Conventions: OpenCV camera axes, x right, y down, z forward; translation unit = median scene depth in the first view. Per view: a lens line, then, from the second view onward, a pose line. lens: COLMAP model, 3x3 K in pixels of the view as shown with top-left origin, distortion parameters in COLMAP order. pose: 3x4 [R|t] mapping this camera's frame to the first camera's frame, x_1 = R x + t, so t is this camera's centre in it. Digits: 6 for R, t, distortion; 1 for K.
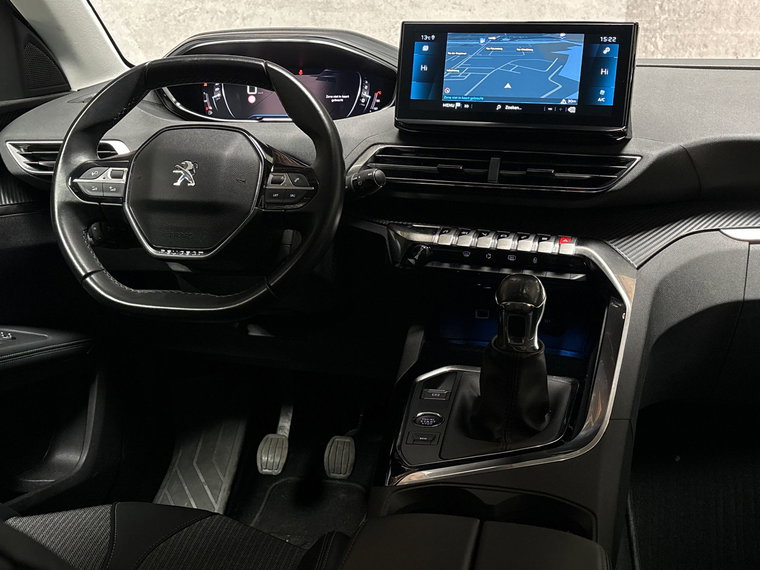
lens RADIAL K [[867.0, 0, 380.0], [0, 867.0, 285.0], [0, 0, 1]] dist [0.102398, -0.317747]
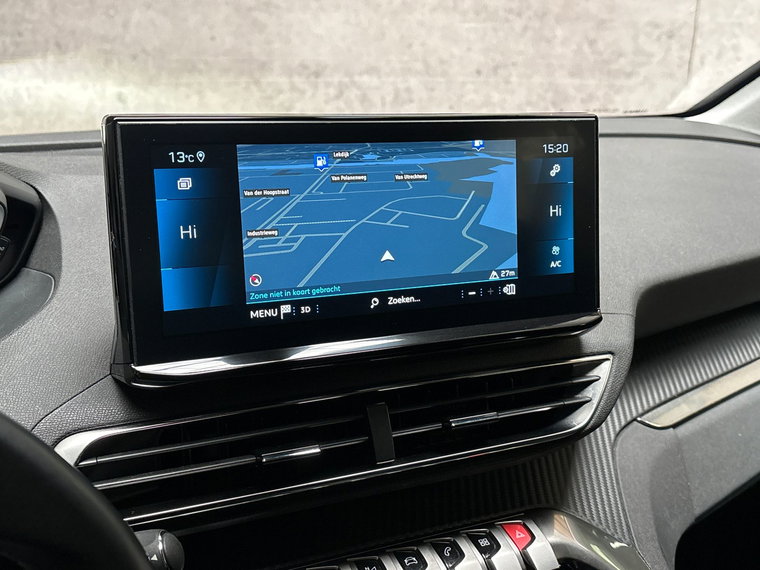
lens RADIAL K [[867.0, 0, 380.0], [0, 867.0, 285.0], [0, 0, 1]] dist [0.102398, -0.317747]
pose [[0.698999, -0.184572, 0.690893, -0.168831], [0.167071, 0.981531, 0.093185, -0.250282], [-0.695333, 0.050292, 0.716926, 0.661846]]
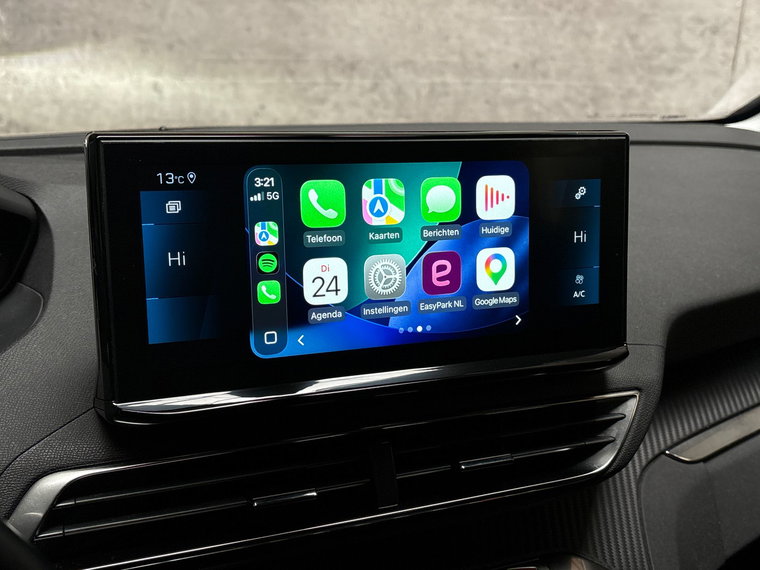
lens RADIAL K [[871.9, 0, 380.5], [0, 871.9, 286.5], [0, 0, 1]] dist [0.024958, -0.062020]
pose [[0.728626, -0.177105, 0.661617, -0.133647], [0.149574, 0.983819, 0.098630, -0.263740], [-0.668379, 0.027096, 0.743327, 0.675419]]
